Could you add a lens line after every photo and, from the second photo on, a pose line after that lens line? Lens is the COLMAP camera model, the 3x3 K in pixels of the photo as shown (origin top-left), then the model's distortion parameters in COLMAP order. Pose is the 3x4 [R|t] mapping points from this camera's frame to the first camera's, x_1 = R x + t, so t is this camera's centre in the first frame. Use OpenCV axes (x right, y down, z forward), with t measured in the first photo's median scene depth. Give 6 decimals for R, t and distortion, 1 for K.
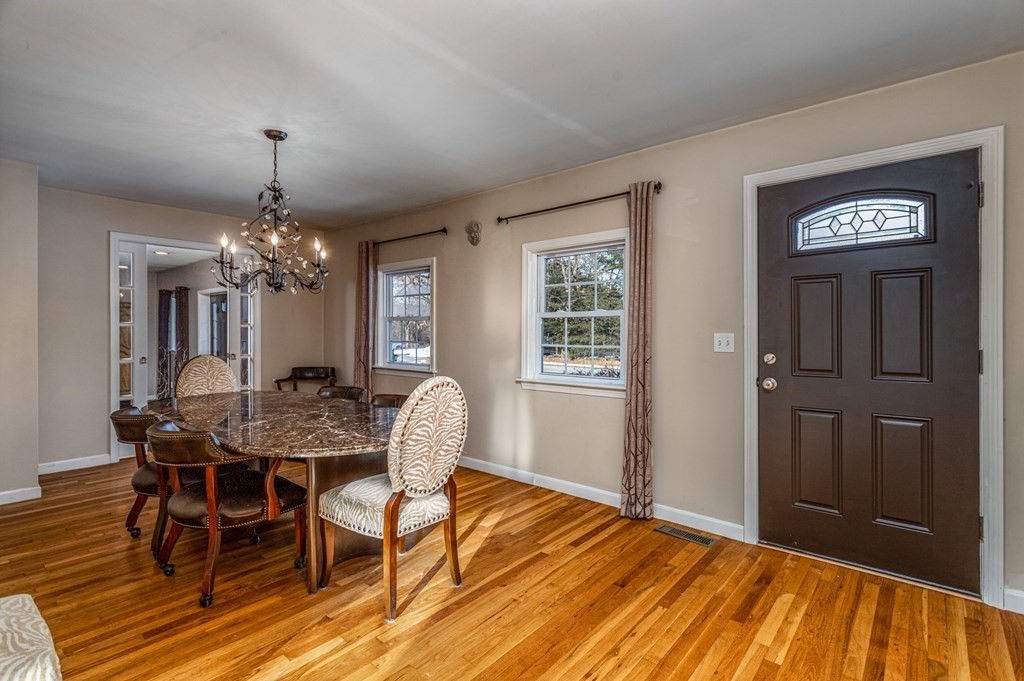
lens RADIAL K [[487.9, 0, 507.6], [0, 487.9, 340.1], [0, 0, 1]] dist [0.000567, 0.000258]
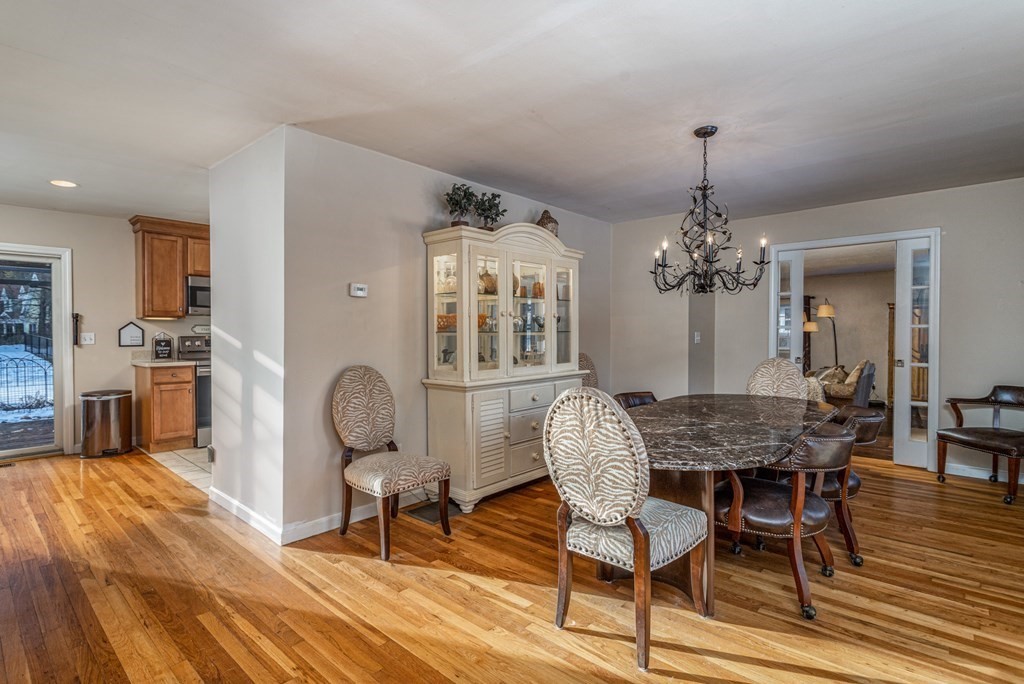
lens RADIAL K [[487.9, 0, 507.6], [0, 487.9, 341.6], [0, 0, 1]] dist [0.000567, 0.000258]
pose [[-0.008530, 0.020110, -0.999761, 0.668668], [-0.018146, 0.999630, 0.020262, -0.018722], [0.999799, 0.018314, -0.008162, 0.812110]]
